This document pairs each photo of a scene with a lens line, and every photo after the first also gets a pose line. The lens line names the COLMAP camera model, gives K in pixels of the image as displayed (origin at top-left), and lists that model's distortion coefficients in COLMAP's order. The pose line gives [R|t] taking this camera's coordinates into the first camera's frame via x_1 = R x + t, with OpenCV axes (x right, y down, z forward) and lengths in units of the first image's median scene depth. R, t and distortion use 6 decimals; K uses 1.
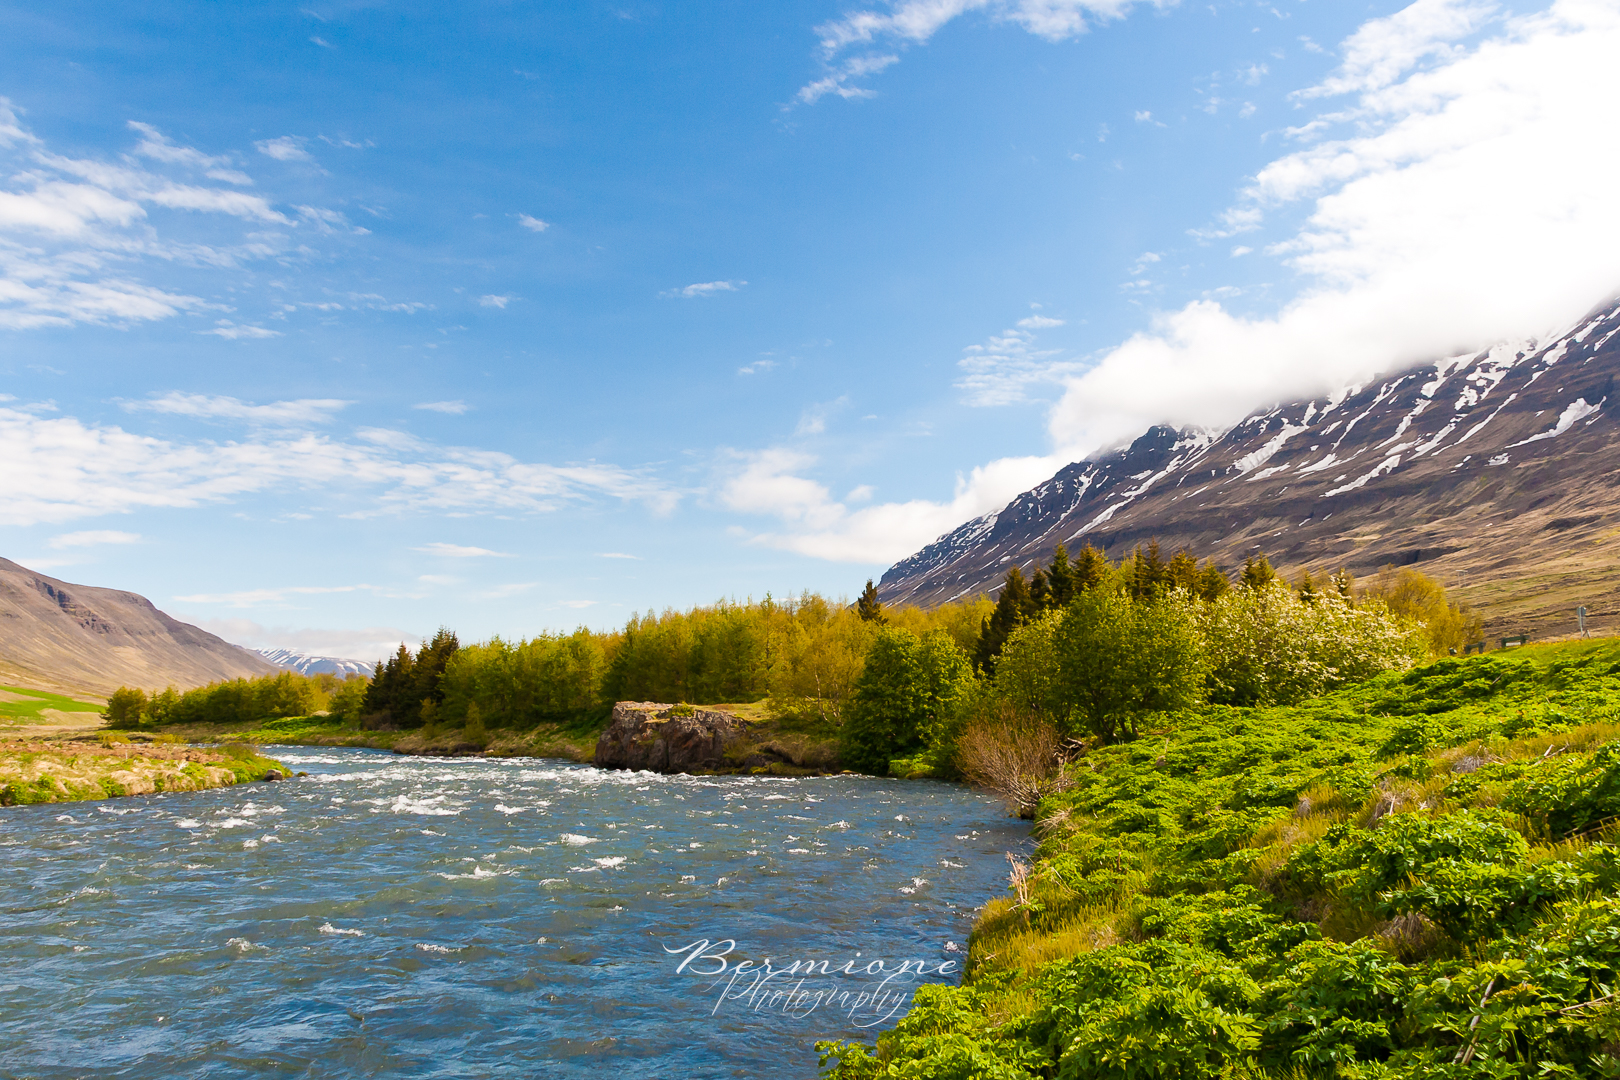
lens RADIAL K [[1355.2, 0, 808.5], [0, 1355.2, 542.0], [0, 0, 1]] dist [0.047850, 0.003353]
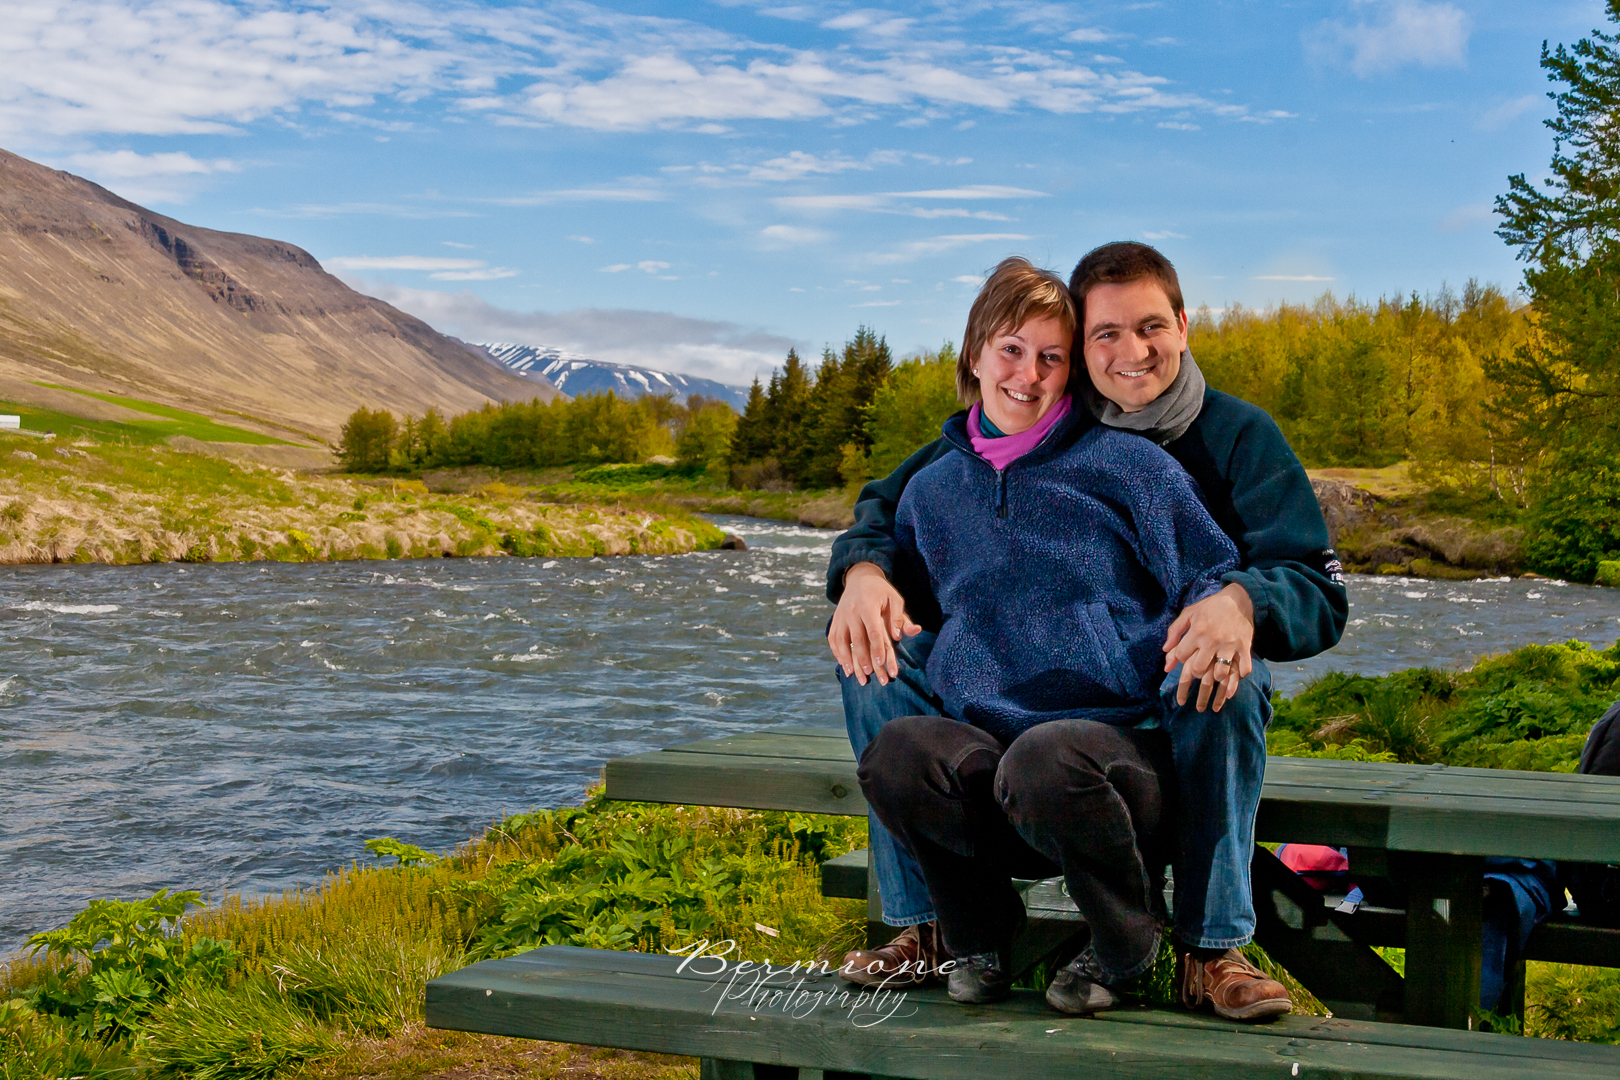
lens RADIAL K [[2530.3, 0, 812.2], [0, 2530.3, 542.0], [0, 0, 1]] dist [0.017644, 0.000000]
pose [[0.967965, 0.039586, -0.247946, -0.002559], [-0.001856, 0.988595, 0.150588, -0.016062], [0.251079, -0.145304, 0.956998, -0.131894]]
